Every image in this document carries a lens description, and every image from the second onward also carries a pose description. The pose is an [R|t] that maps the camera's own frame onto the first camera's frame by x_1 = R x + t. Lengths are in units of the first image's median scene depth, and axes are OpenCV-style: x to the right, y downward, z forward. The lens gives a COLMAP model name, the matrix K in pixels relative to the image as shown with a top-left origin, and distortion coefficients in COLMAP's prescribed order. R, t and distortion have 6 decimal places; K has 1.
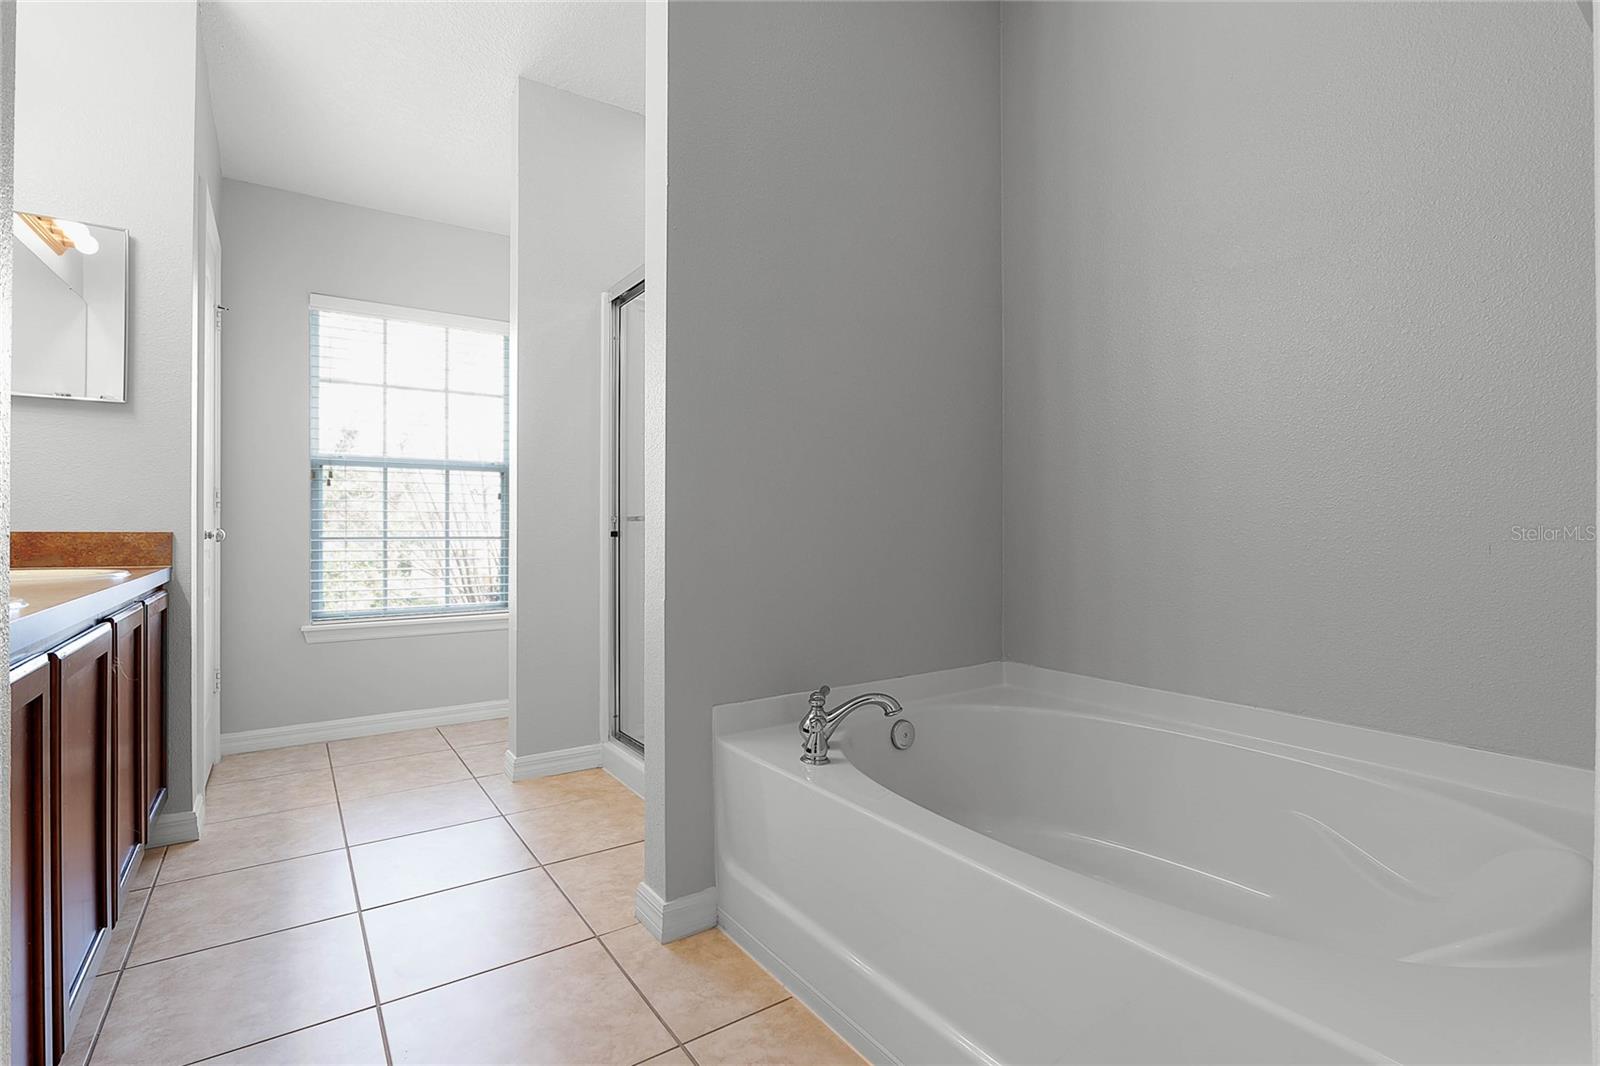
lens RADIAL K [[750.2, 0, 803.4], [0, 750.2, 530.4], [0, 0, 1]] dist [-0.020236, 0.006130]
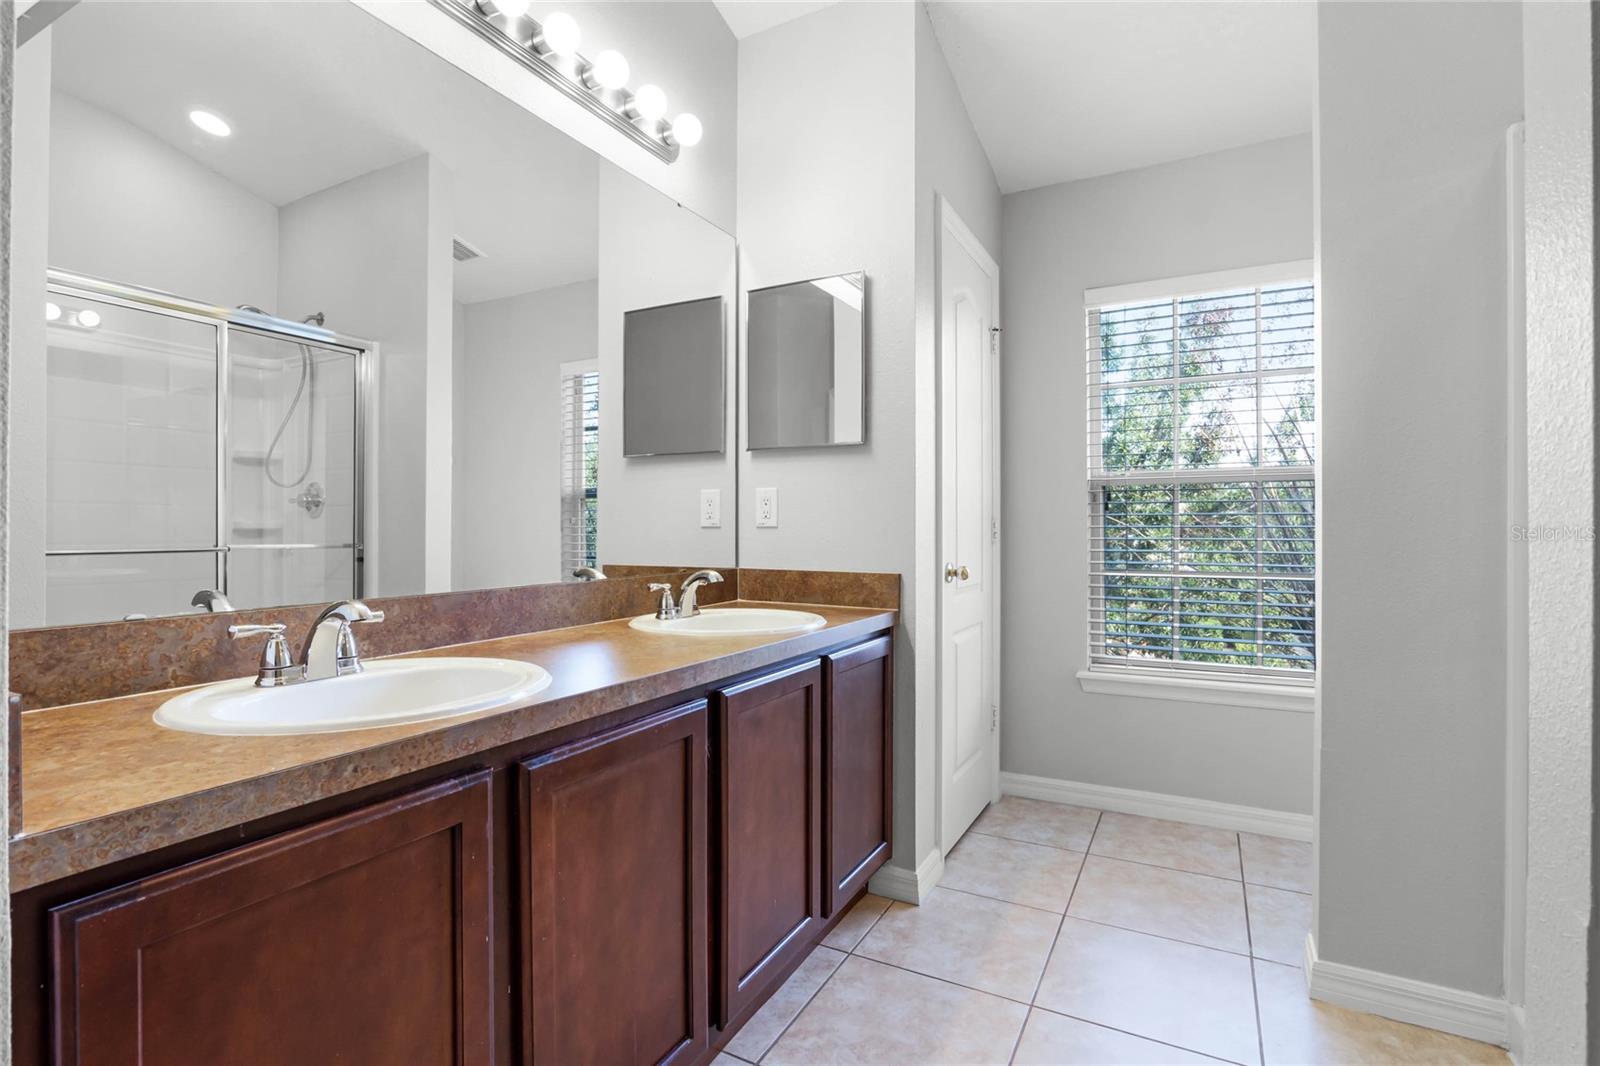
lens RADIAL K [[757.8, 0, 800.6], [0, 757.8, 537.0], [0, 0, 1]] dist [-0.006581, 0.000532]
pose [[0.455523, 0.009307, -0.890175, -0.034490], [-0.004322, 0.999957, 0.008243, -0.040128], [0.890214, 0.000093, 0.455543, 0.340888]]
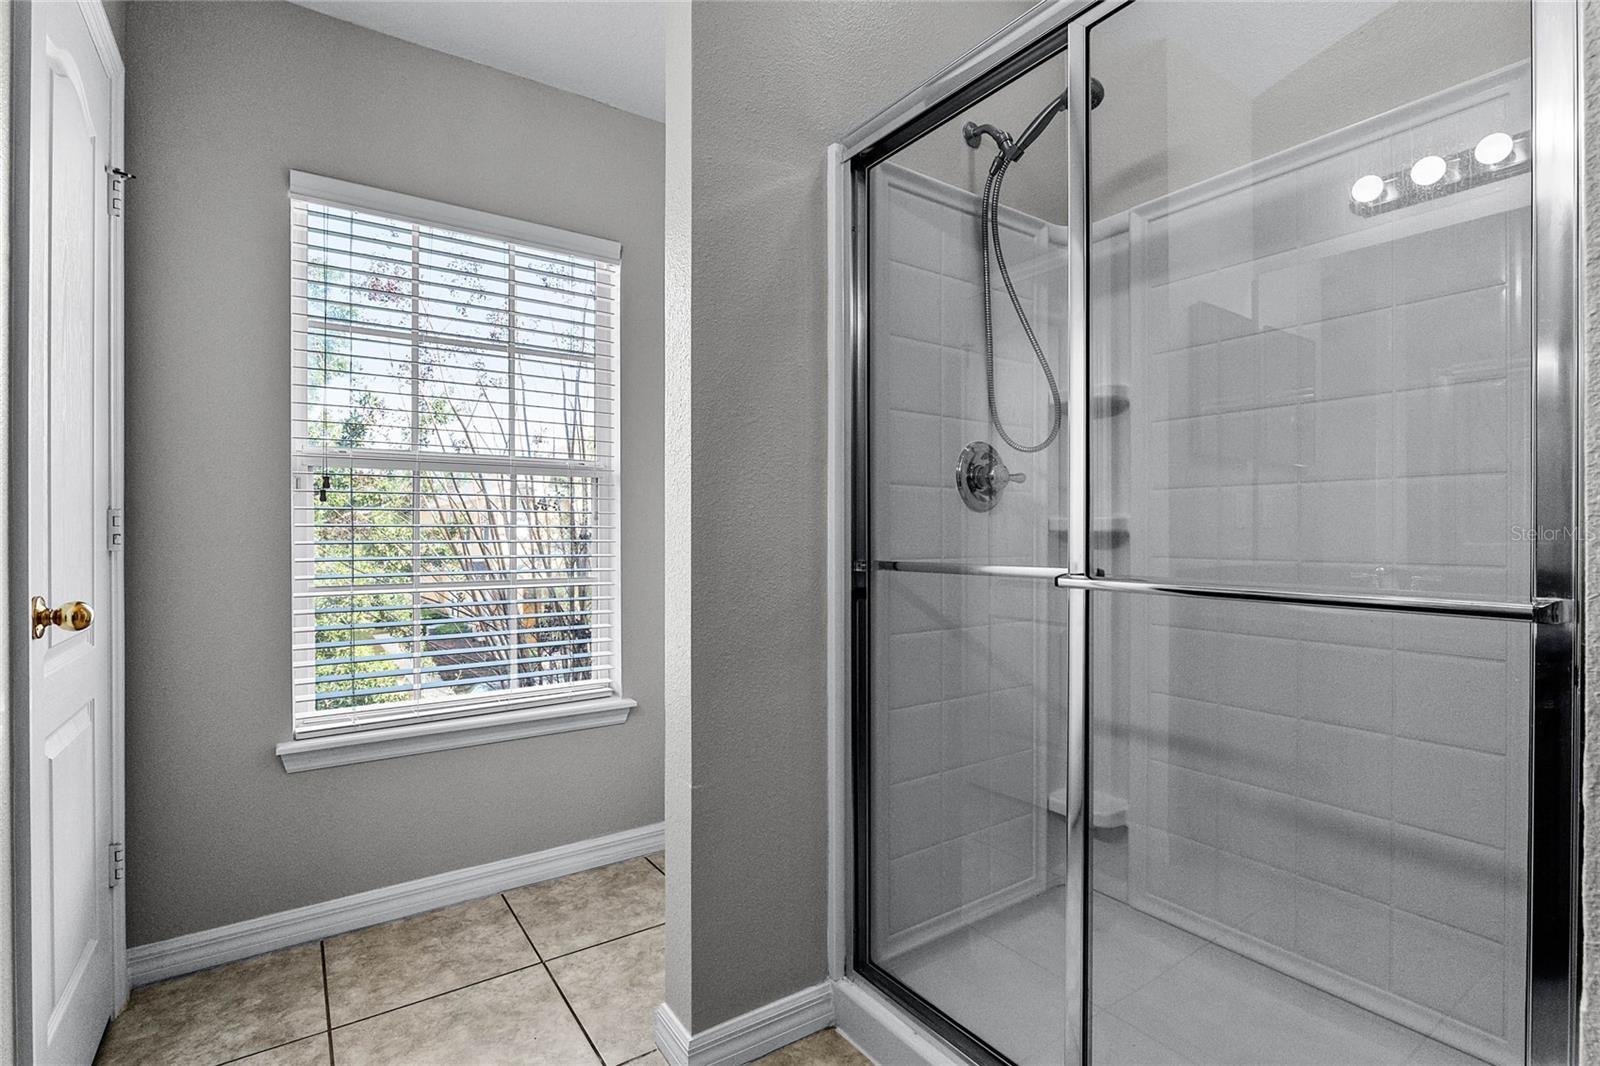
lens RADIAL K [[757.8, 0, 800.6], [0, 757.8, 537.0], [0, 0, 1]] dist [-0.006581, 0.000532]
pose [[0.999988, 0.000034, -0.004909, -0.300483], [-0.000013, 0.999991, 0.004209, -0.039216], [0.004909, -0.004209, 0.999979, 0.472003]]
